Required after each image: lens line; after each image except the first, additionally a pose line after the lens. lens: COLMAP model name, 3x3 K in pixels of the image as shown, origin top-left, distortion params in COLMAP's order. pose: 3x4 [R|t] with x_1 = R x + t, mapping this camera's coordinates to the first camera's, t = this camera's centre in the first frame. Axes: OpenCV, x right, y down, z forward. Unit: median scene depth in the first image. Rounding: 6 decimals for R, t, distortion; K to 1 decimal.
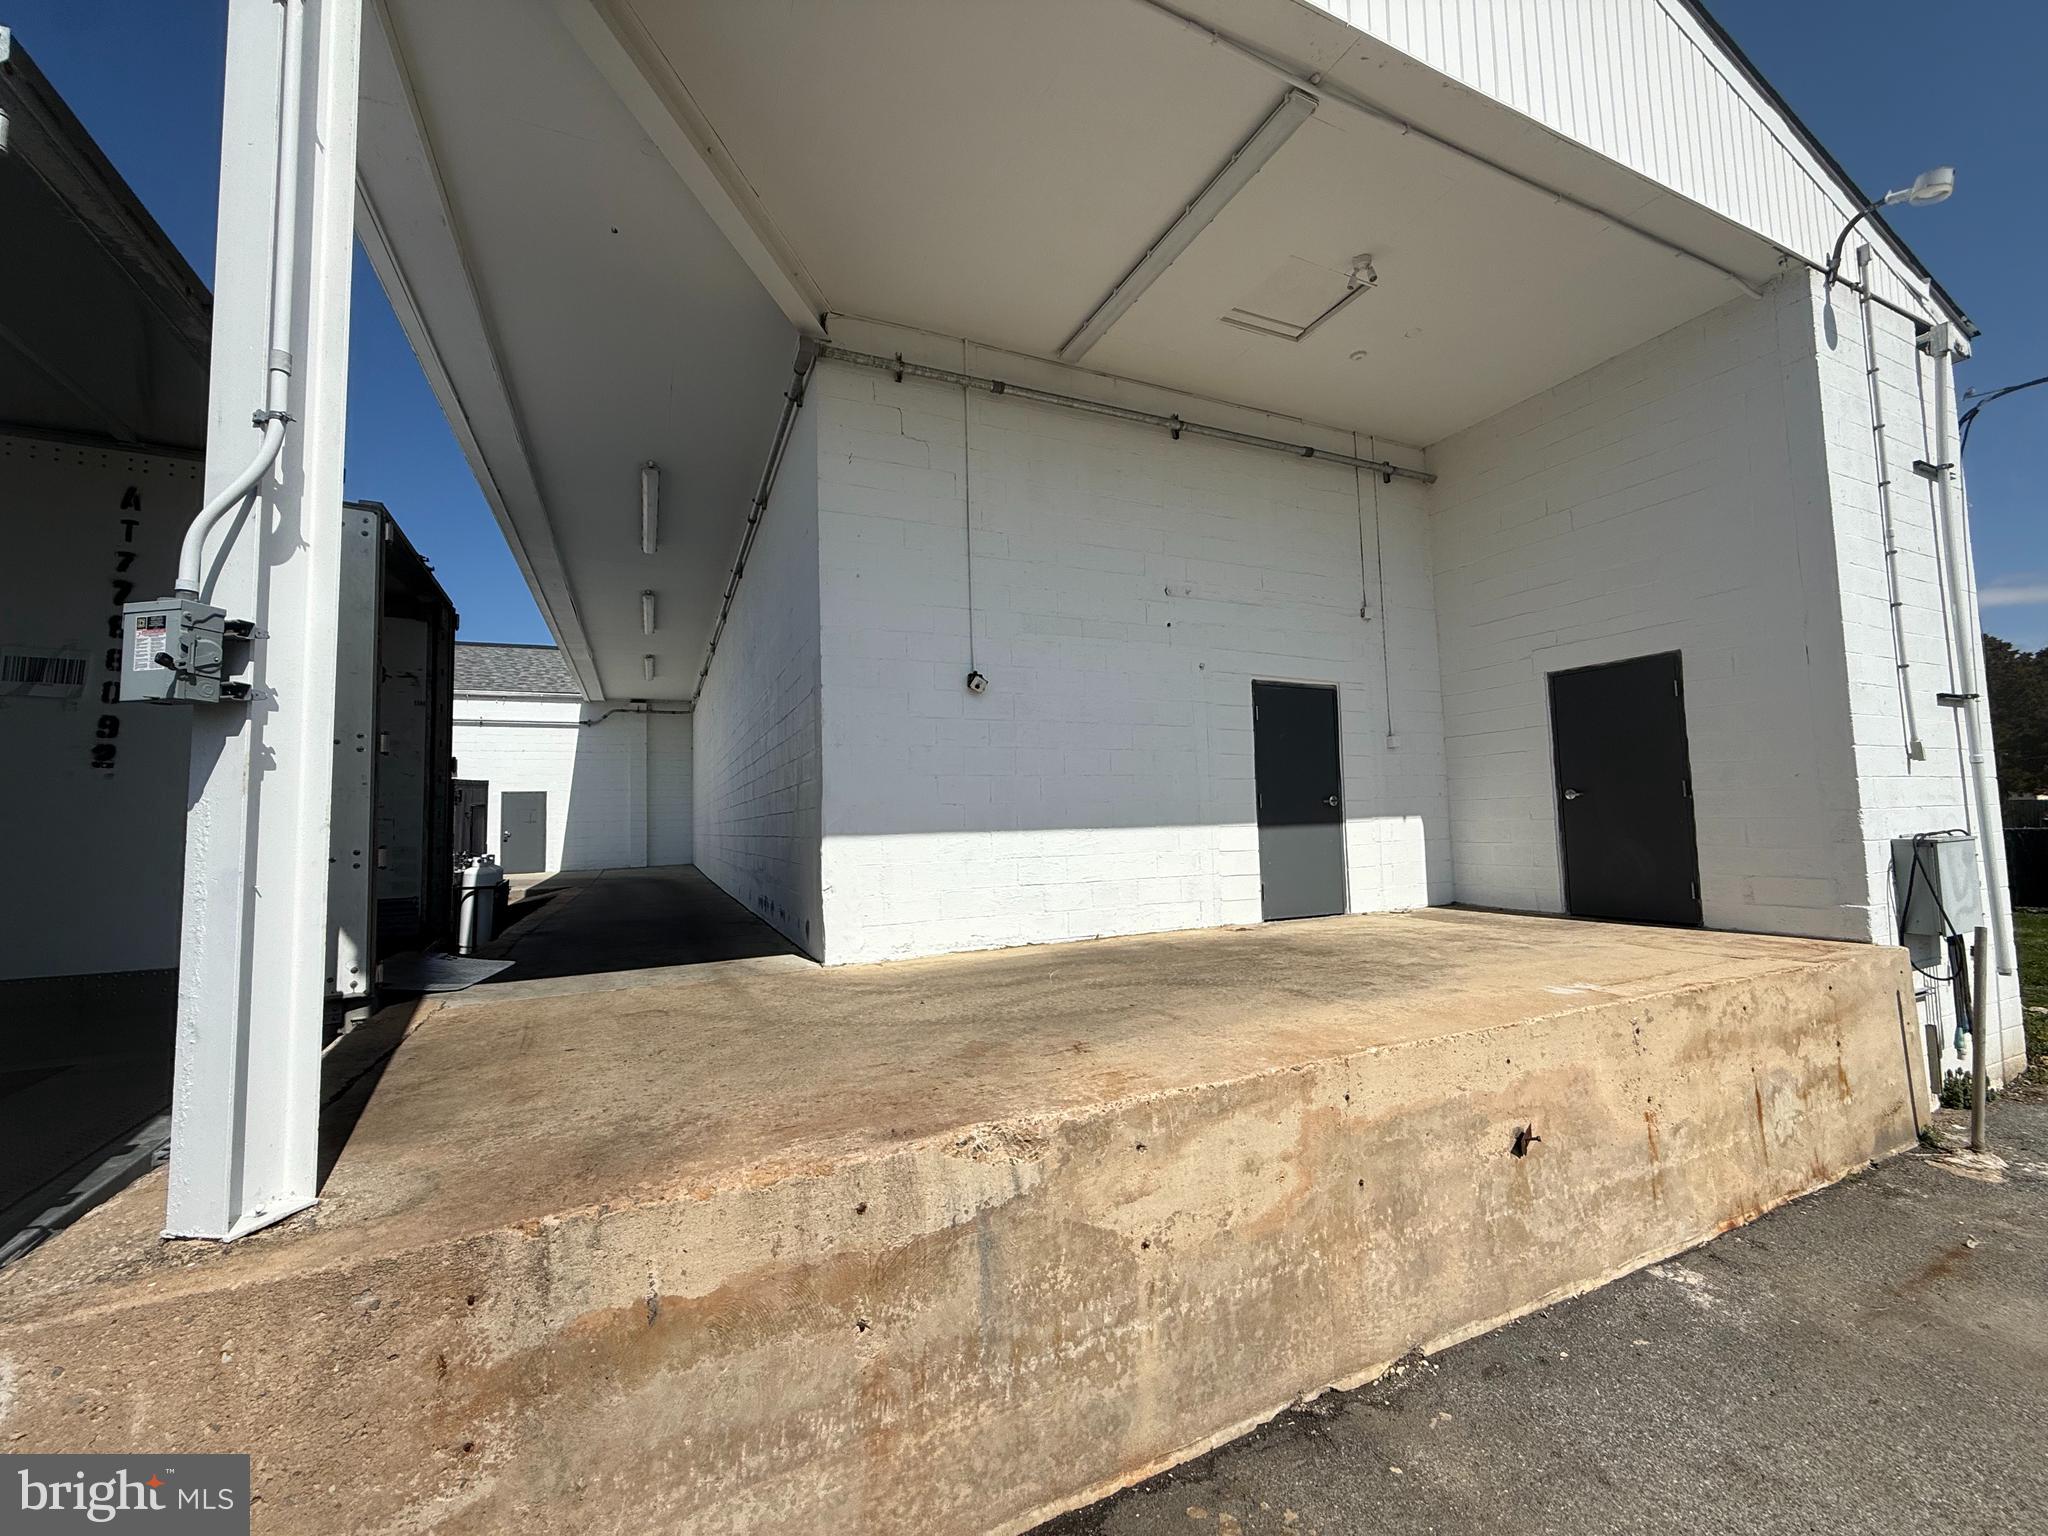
lens RADIAL K [[816.7, 0, 1023.1], [0, 816.7, 765.0], [0, 0, 1]] dist [-0.000319, 0.000510]
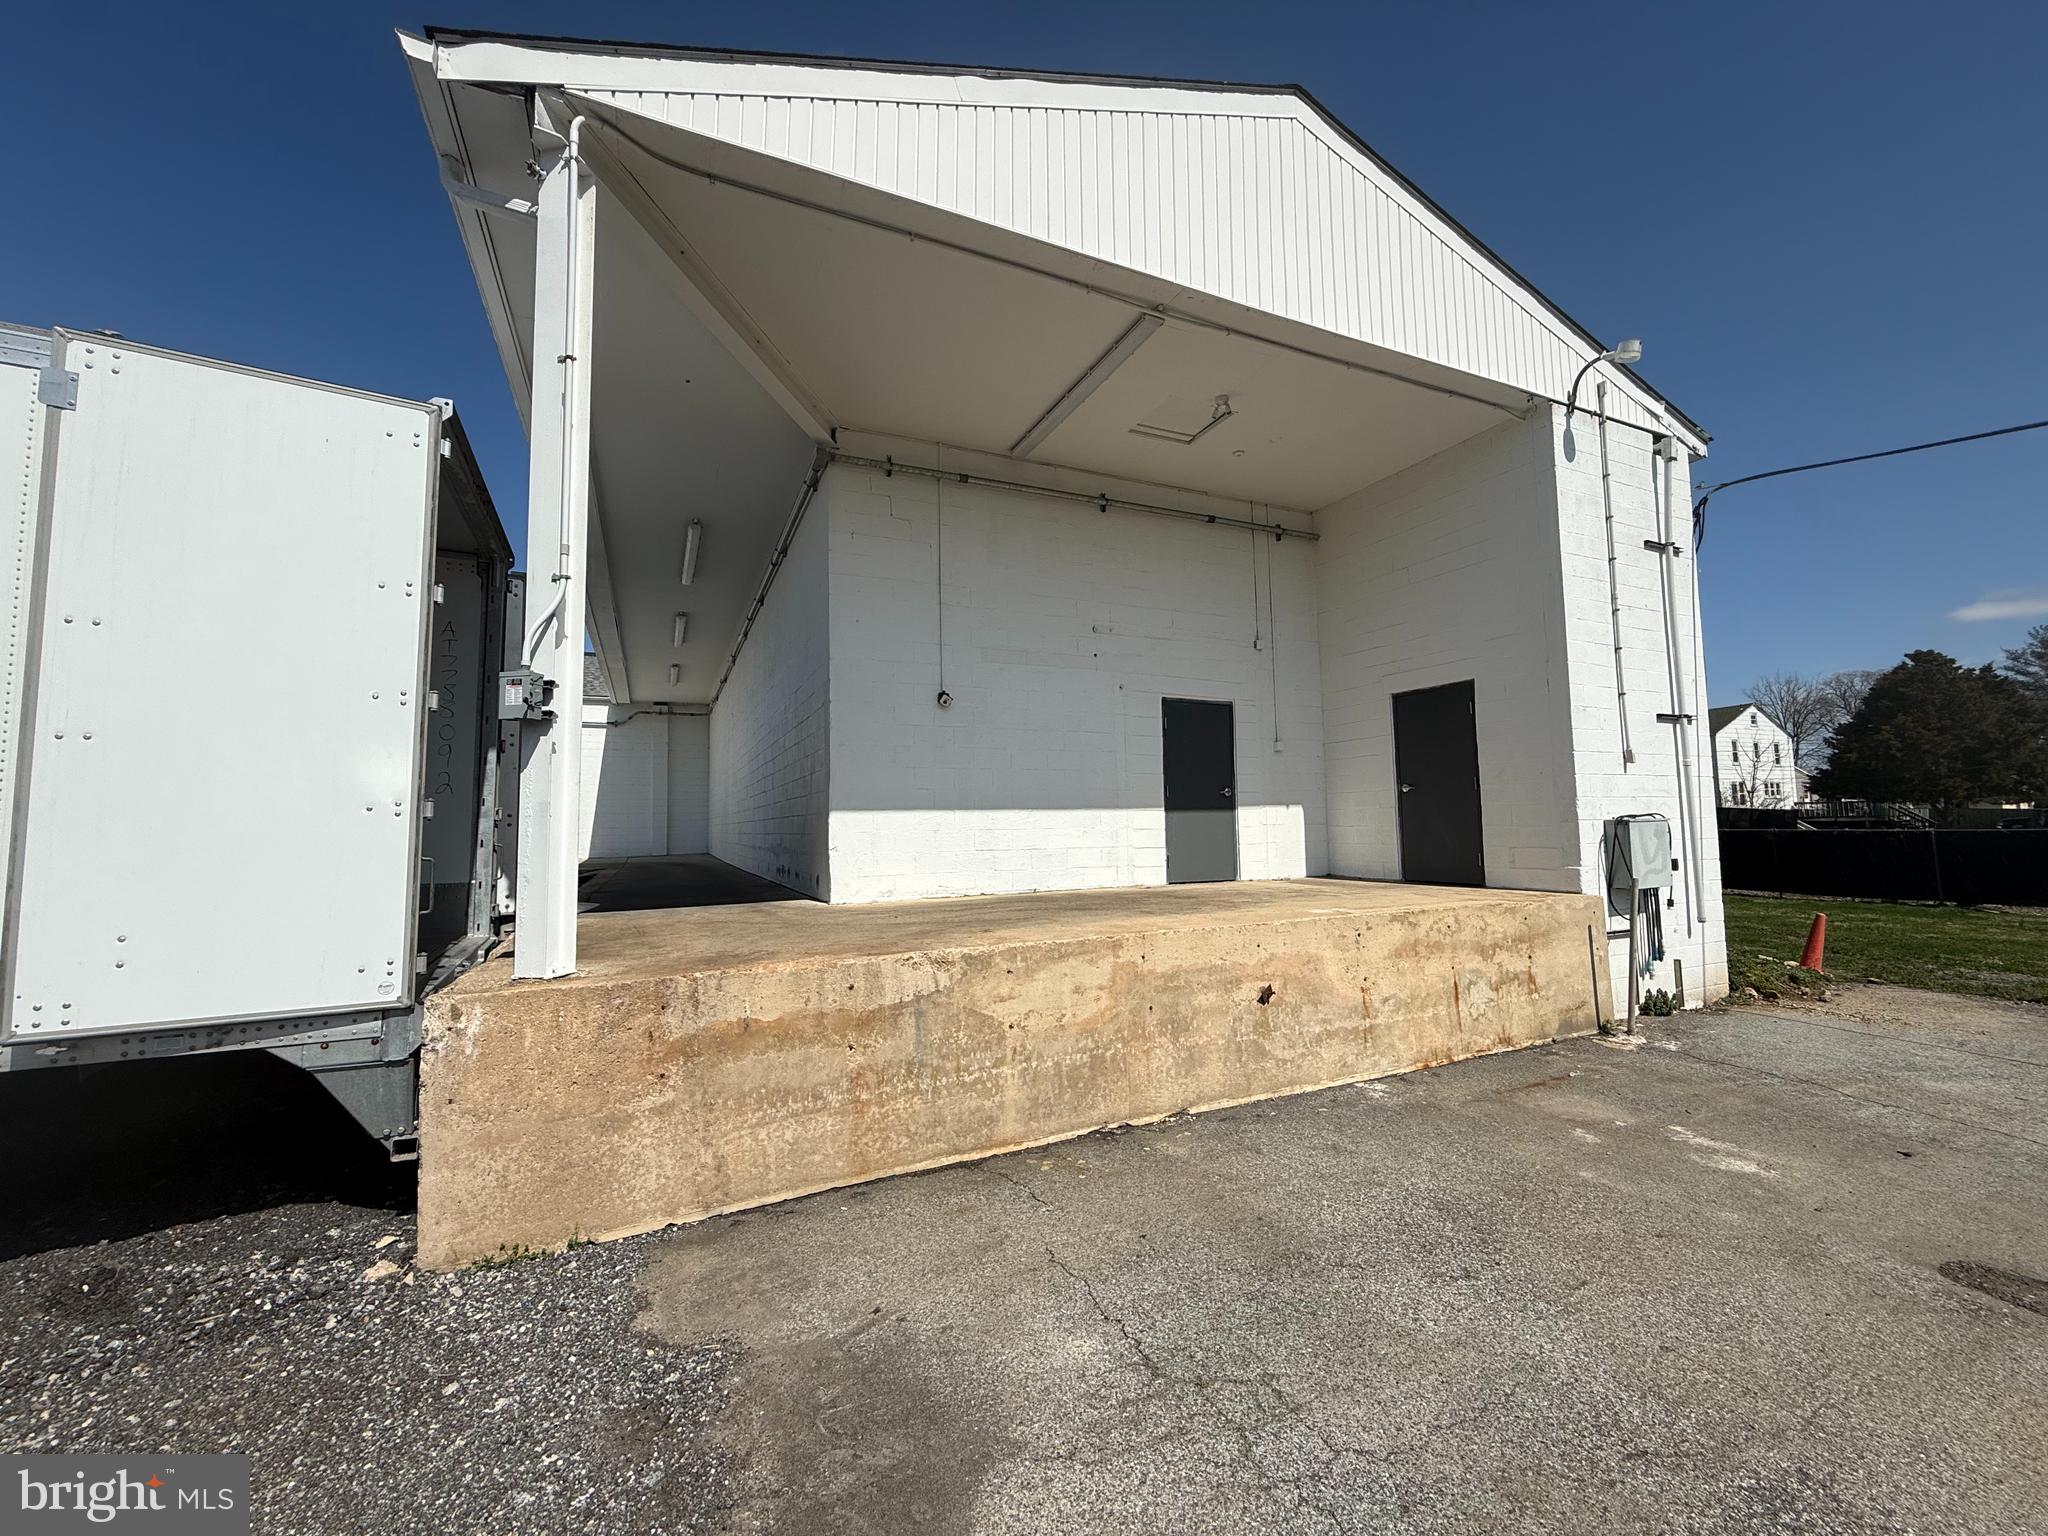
lens RADIAL K [[816.7, 0, 1021.2], [0, 816.7, 767.9], [0, 0, 1]] dist [-0.000319, 0.000510]
pose [[0.999935, 0.009228, -0.006645, 0.088973], [-0.009228, 0.999957, 0.000033, 0.012411], [0.006645, 0.000028, 0.999978, -0.389404]]
